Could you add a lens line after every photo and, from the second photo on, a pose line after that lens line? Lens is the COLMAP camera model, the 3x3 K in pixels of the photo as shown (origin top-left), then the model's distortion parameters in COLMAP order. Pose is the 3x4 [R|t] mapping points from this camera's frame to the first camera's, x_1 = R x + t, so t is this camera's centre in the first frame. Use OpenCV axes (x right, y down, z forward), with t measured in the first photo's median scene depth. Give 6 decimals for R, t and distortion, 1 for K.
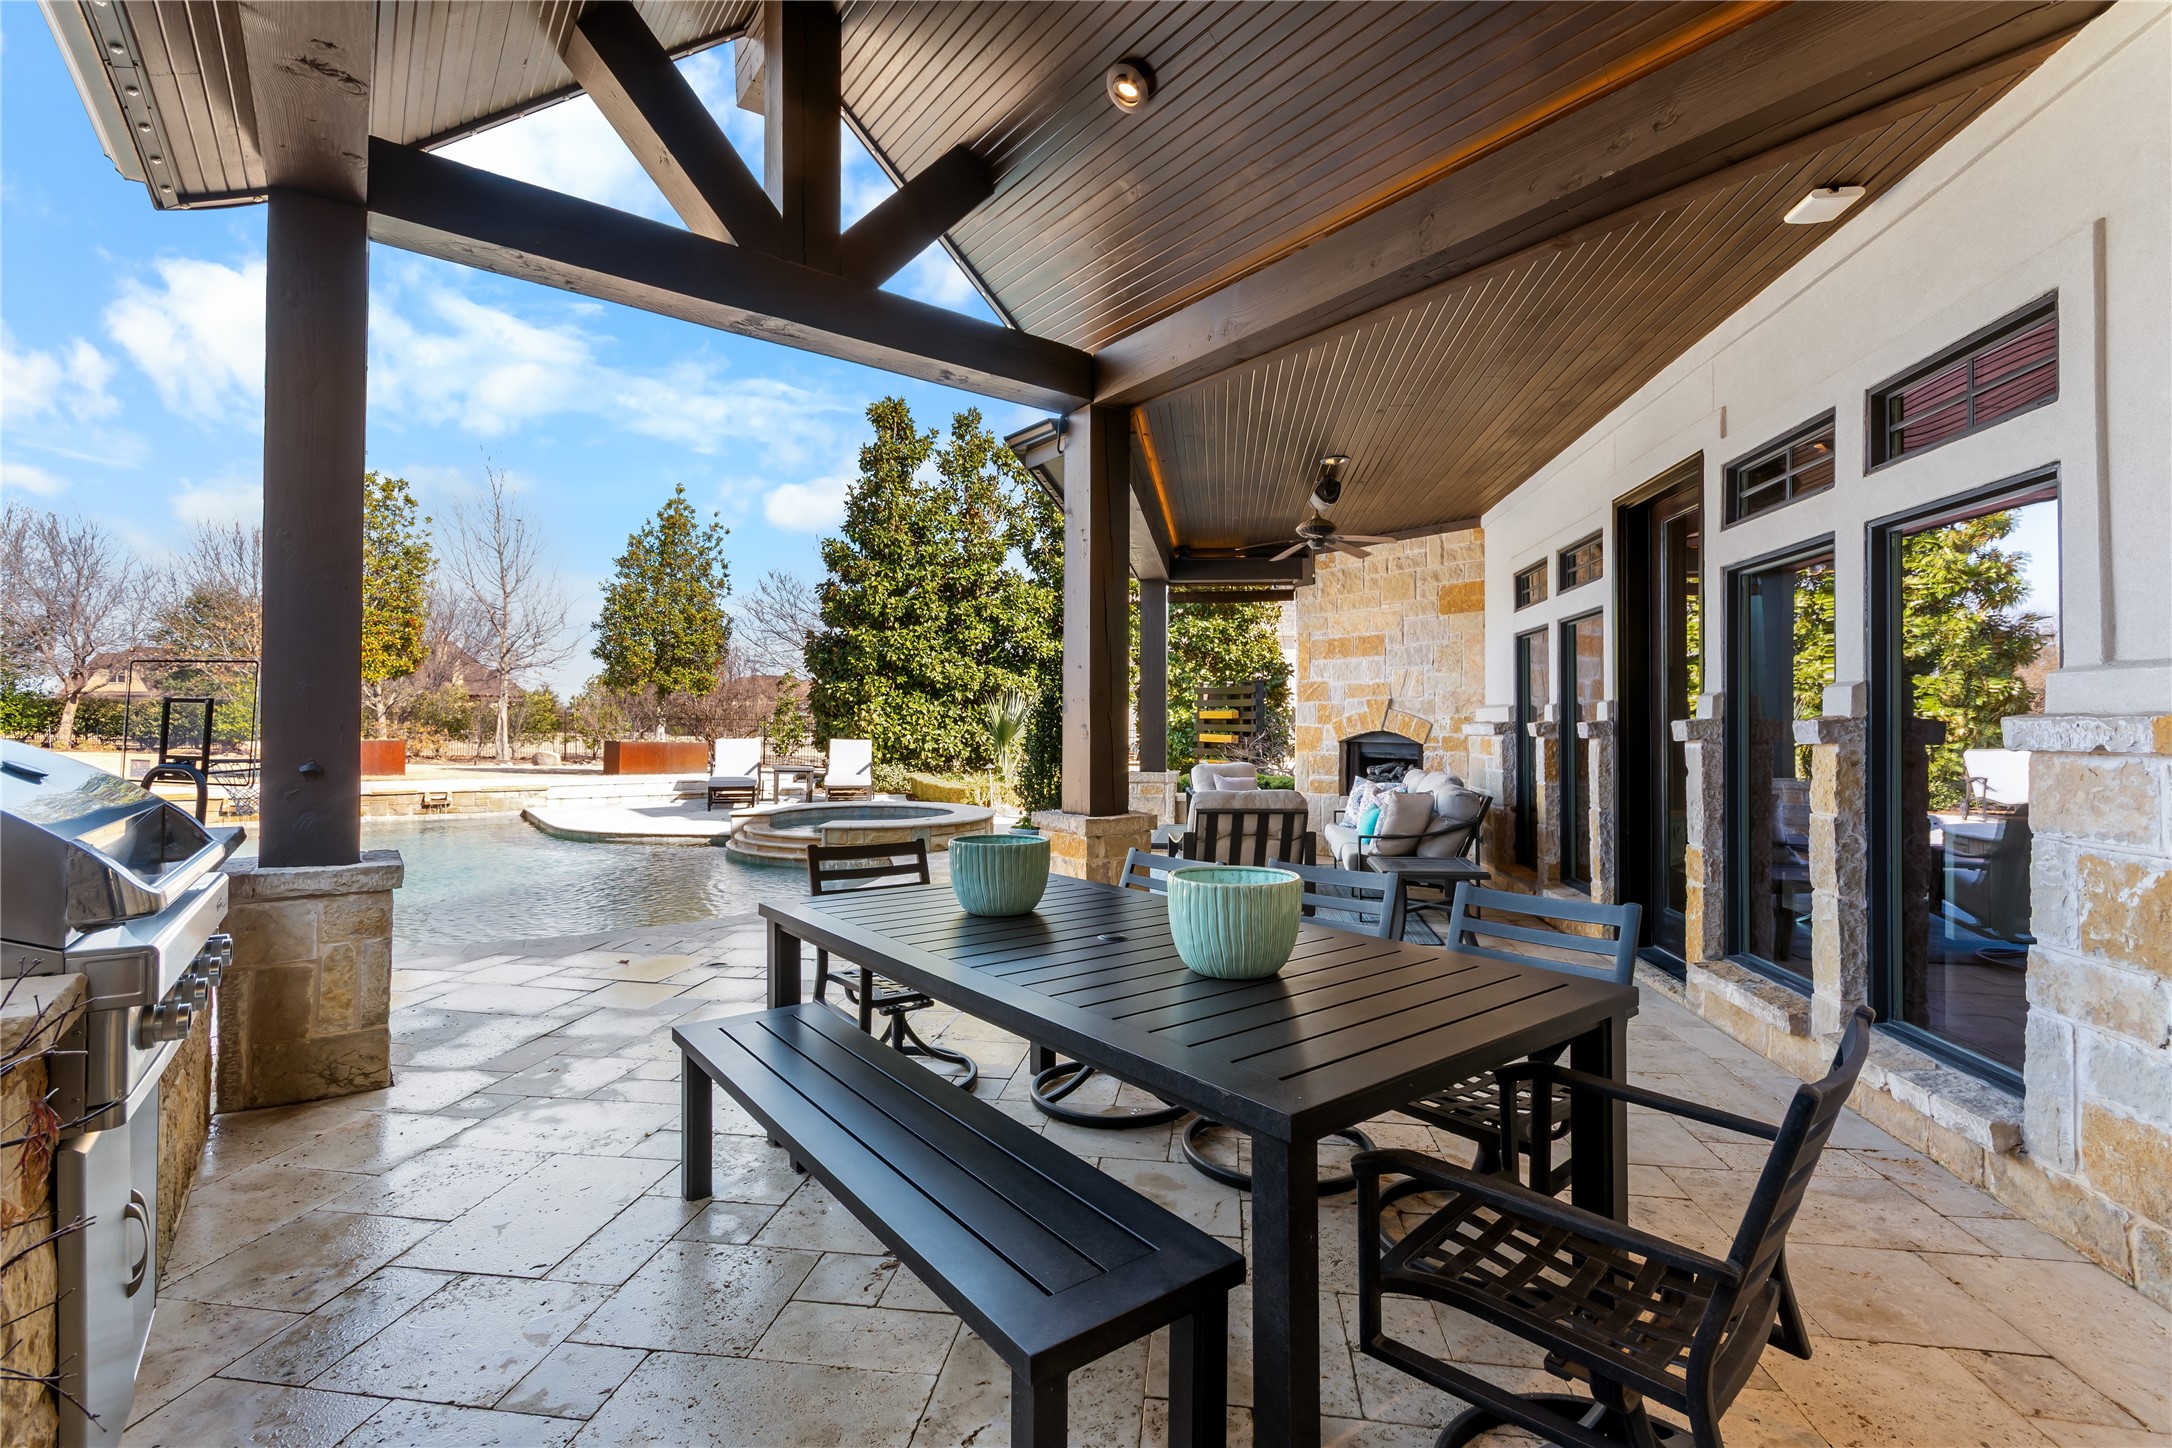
lens RADIAL K [[965.7, 0, 1082.8], [0, 965.7, 715.3], [0, 0, 1]] dist [0.000478, 0.000476]
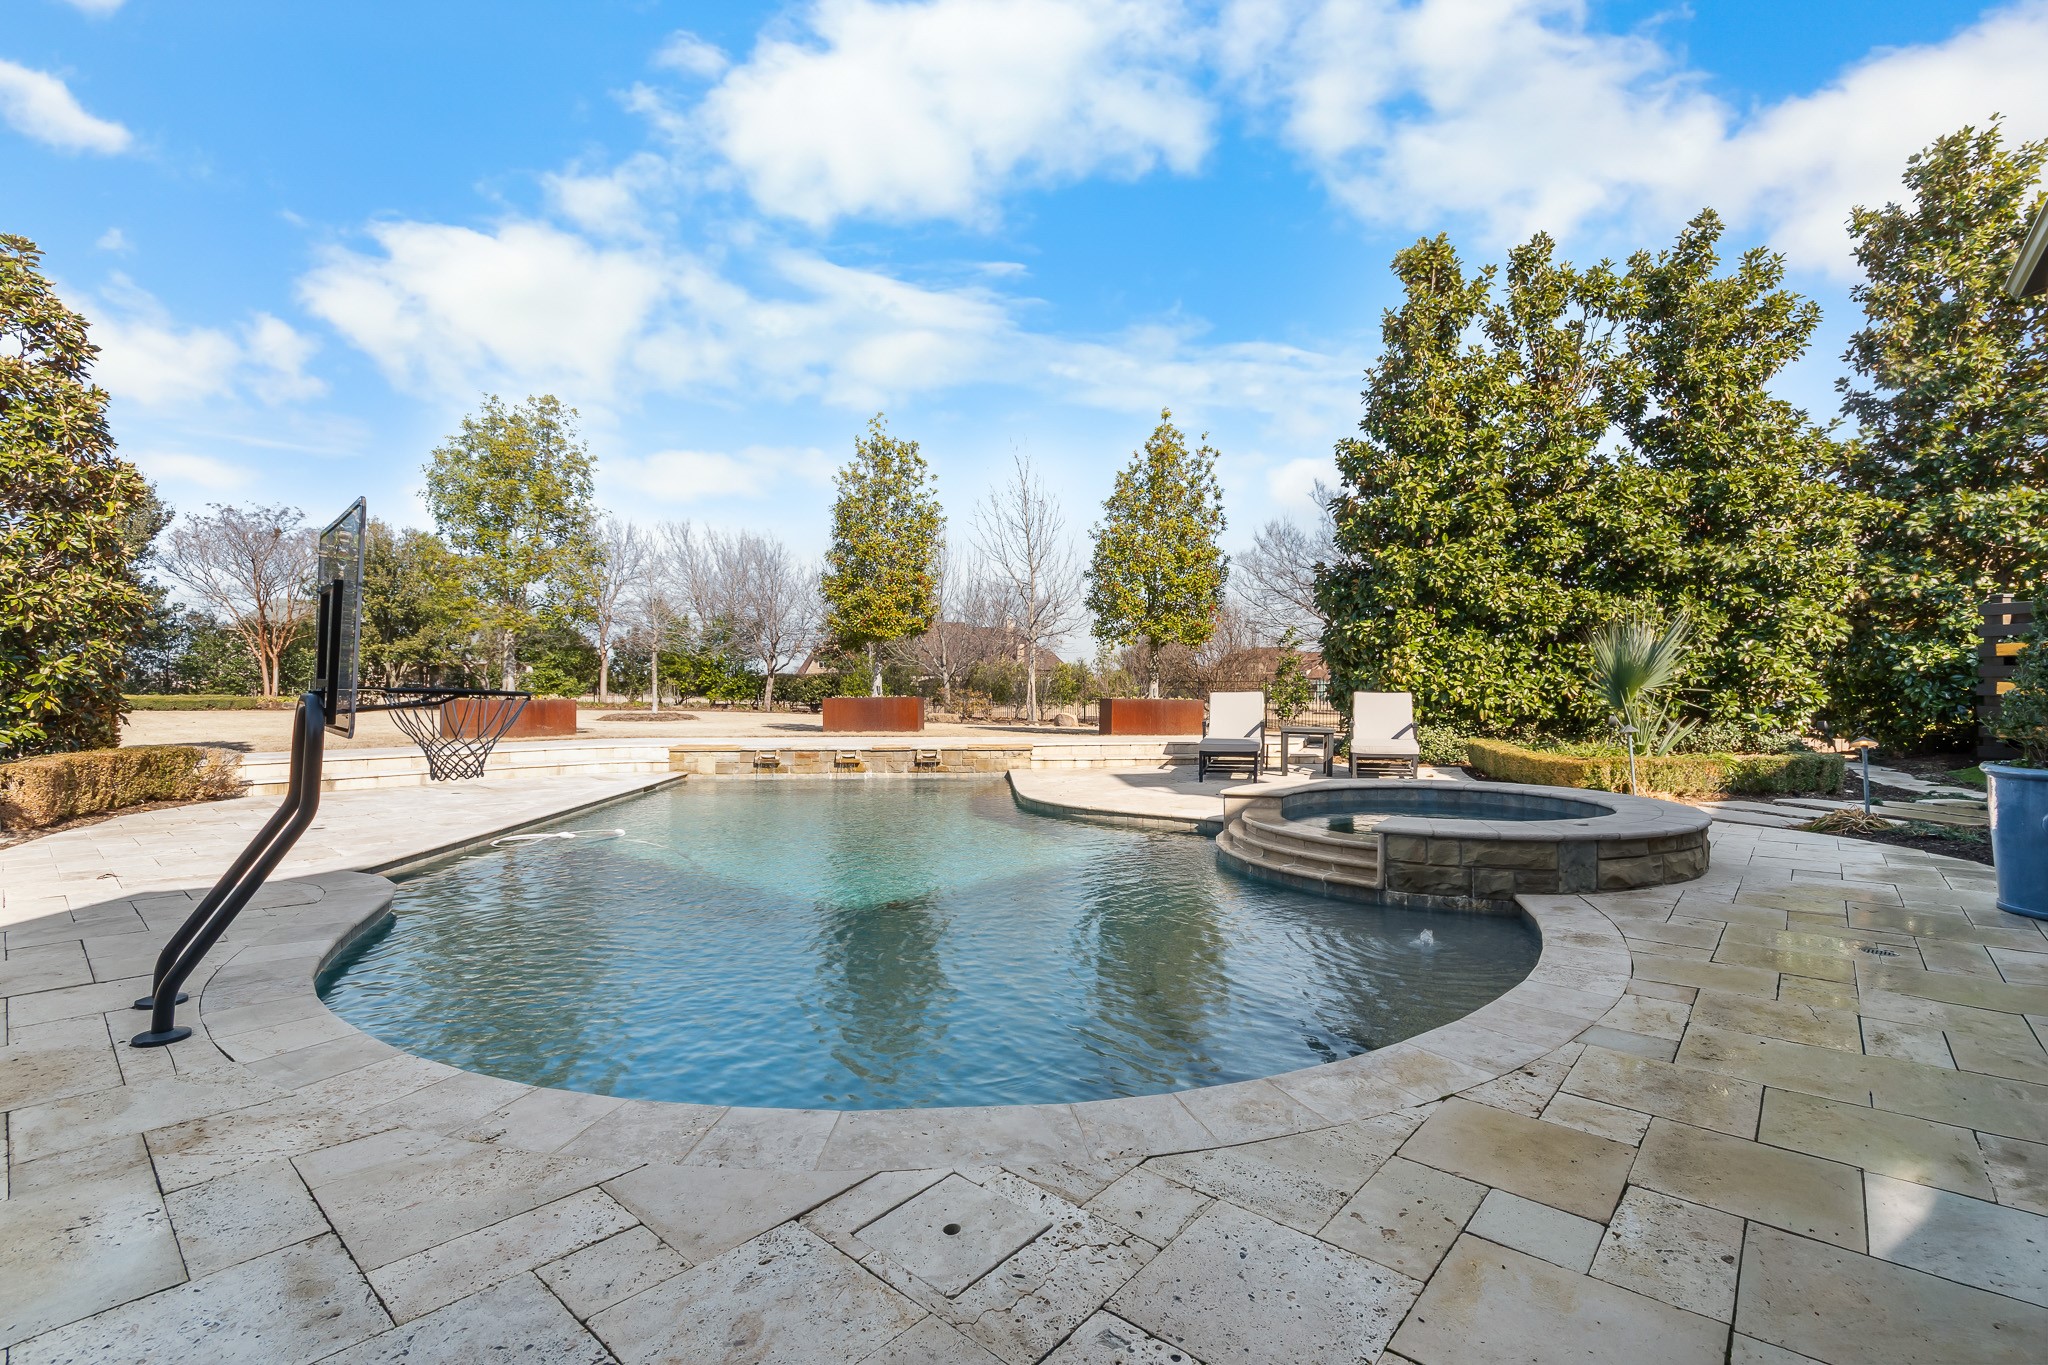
lens RADIAL K [[910.6, 0, 1013.0], [0, 910.6, 676.0], [0, 0, 1]] dist [0.000478, 0.000476]
pose [[0.831819, -0.020244, -0.554678, -0.076623], [0.015079, 0.999790, -0.013876, 0.015824], [0.554842, 0.003178, 0.831949, 0.225197]]
